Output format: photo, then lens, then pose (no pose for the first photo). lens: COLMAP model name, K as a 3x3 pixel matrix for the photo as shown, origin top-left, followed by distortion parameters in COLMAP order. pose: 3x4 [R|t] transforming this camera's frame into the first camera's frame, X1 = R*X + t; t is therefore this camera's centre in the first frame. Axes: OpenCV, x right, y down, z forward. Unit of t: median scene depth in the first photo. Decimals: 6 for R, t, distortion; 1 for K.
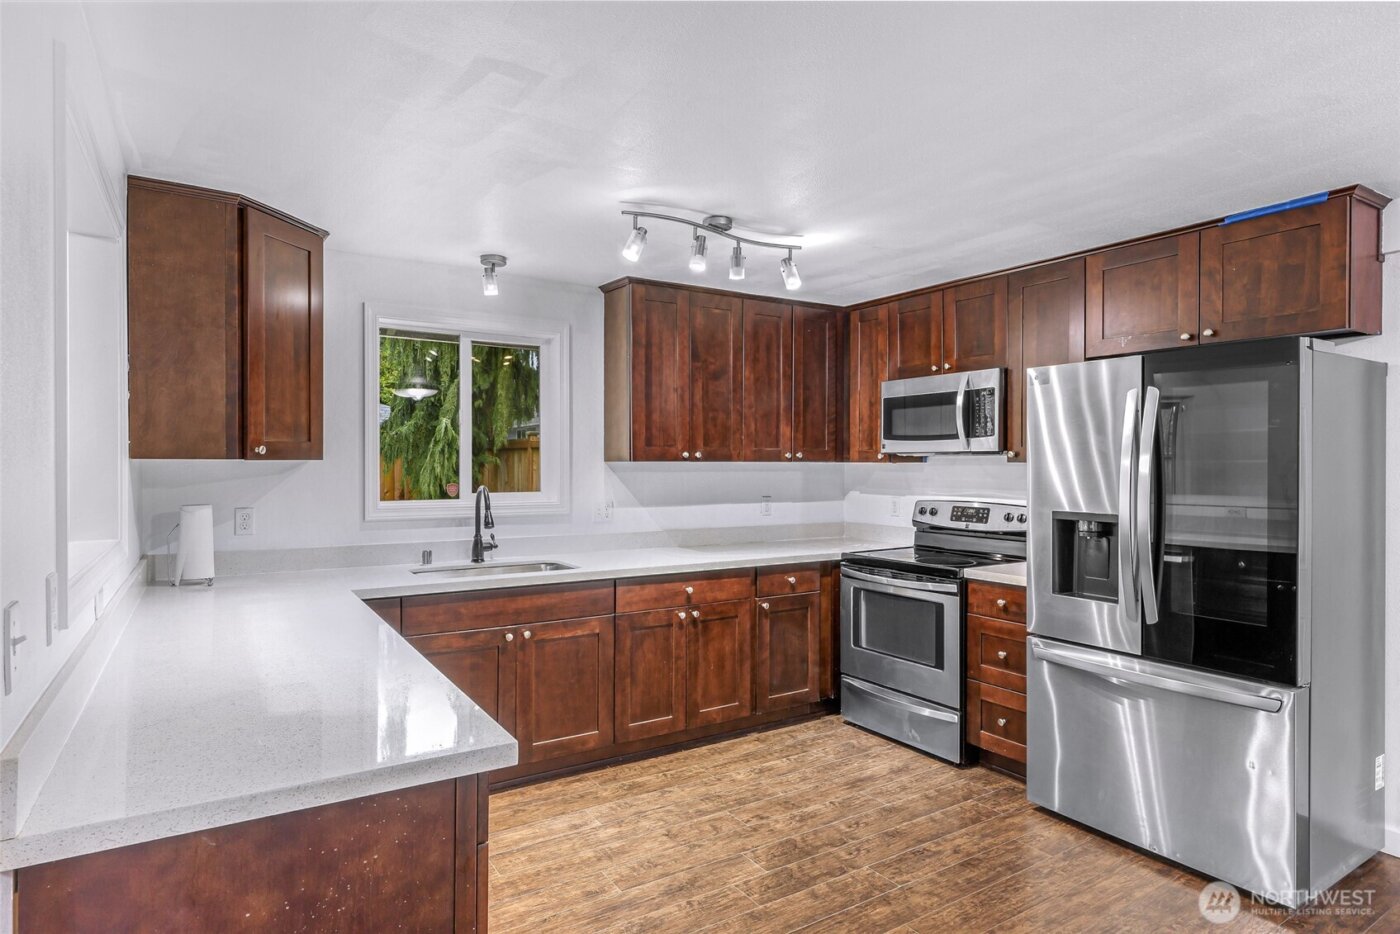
lens RADIAL K [[772.9, 0, 697.0], [0, 772.9, 467.5], [0, 0, 1]] dist [0.000408, -0.000083]
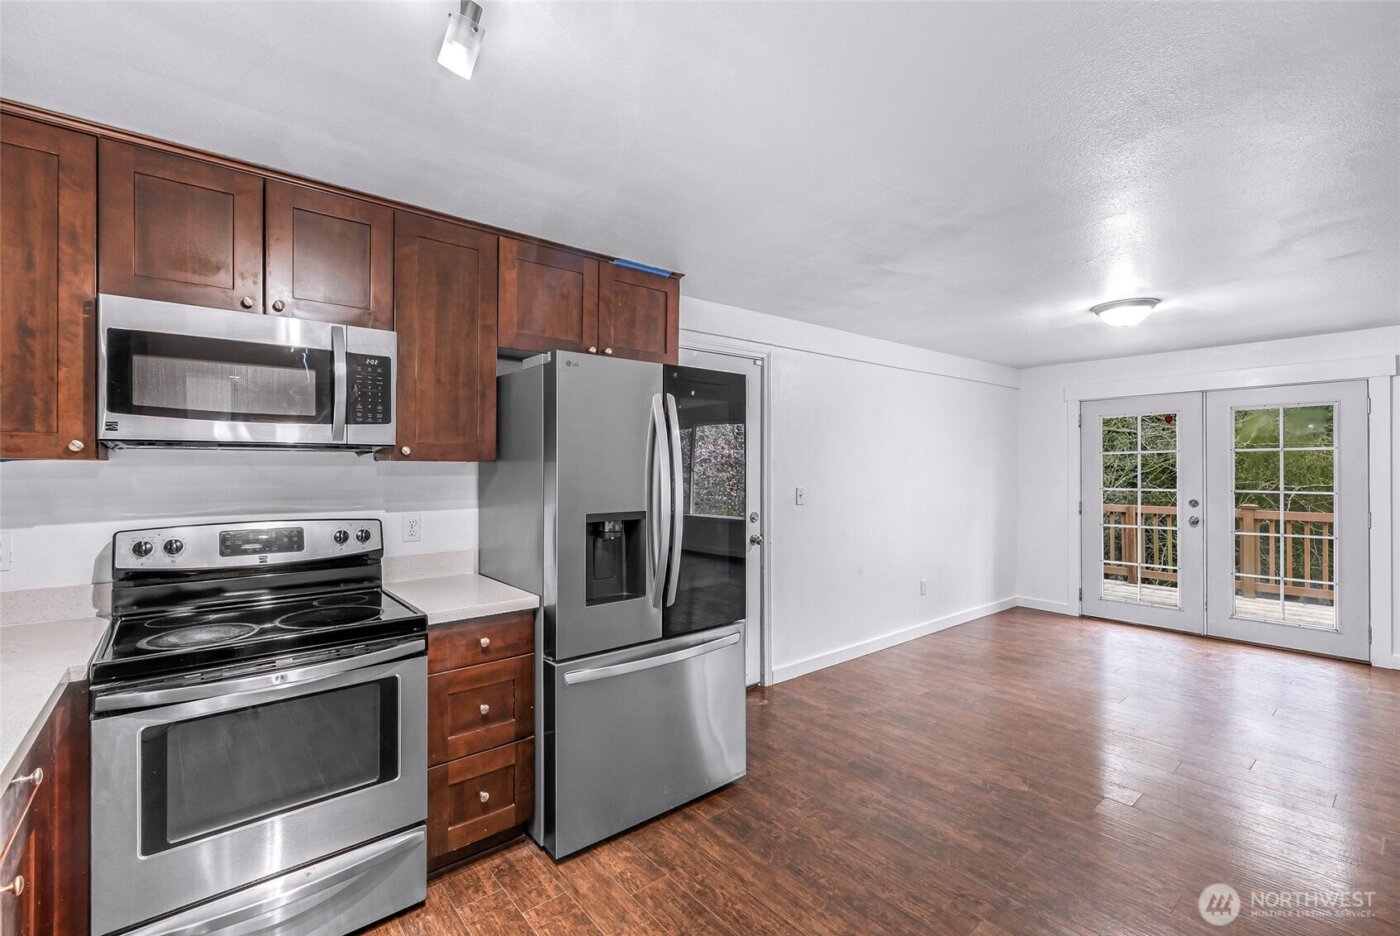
lens RADIAL K [[612.2, 0, 699.5], [0, 612.2, 467.5], [0, 0, 1]] dist [-0.005083, -0.000243]
pose [[-0.128168, 0.004686, 0.991741, -0.216488], [0.007681, 0.999964, -0.003732, 0.004511], [-0.991723, 0.007139, -0.128199, 0.781176]]
